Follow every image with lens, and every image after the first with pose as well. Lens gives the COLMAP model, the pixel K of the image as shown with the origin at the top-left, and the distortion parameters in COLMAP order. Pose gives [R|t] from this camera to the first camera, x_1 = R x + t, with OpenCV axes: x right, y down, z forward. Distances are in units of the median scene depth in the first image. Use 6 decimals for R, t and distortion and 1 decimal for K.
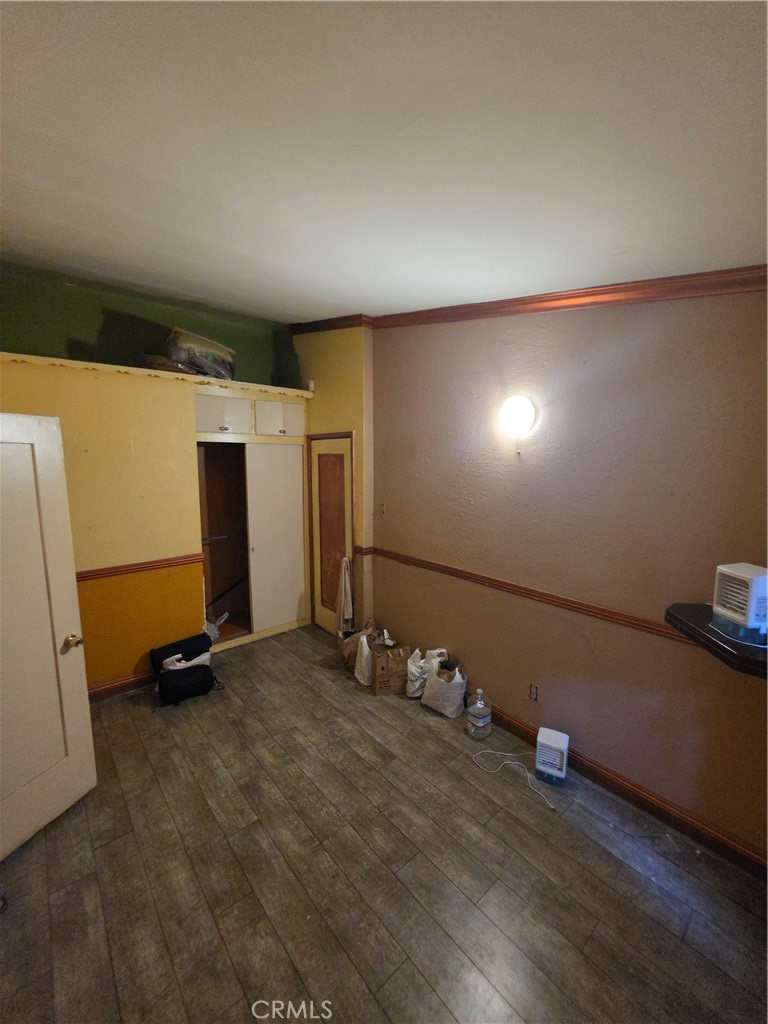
lens RADIAL K [[410.2, 0, 395.9], [0, 410.2, 504.7], [0, 0, 1]] dist [-0.008043, -0.000205]
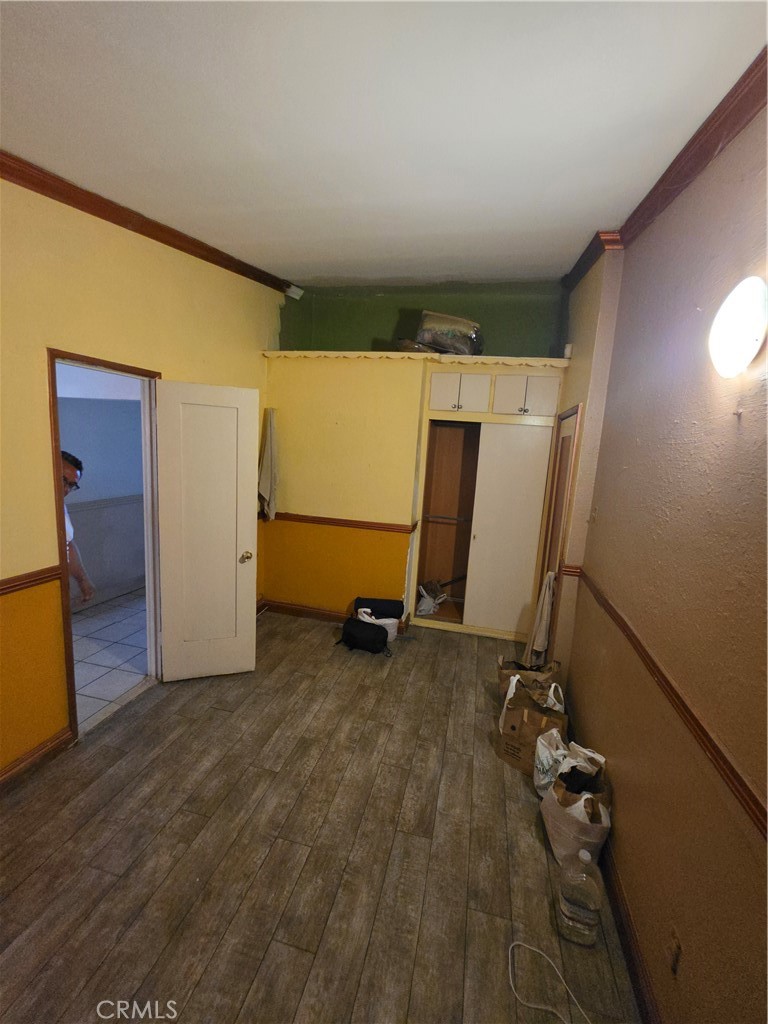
lens RADIAL K [[410.2, 0, 395.9], [0, 410.2, 504.7], [0, 0, 1]] dist [-0.008043, -0.000205]
pose [[0.581737, 0.151765, -0.799093, 0.426872], [-0.155552, 0.985064, 0.073843, -0.008000], [0.798364, 0.081343, 0.596656, 0.442679]]
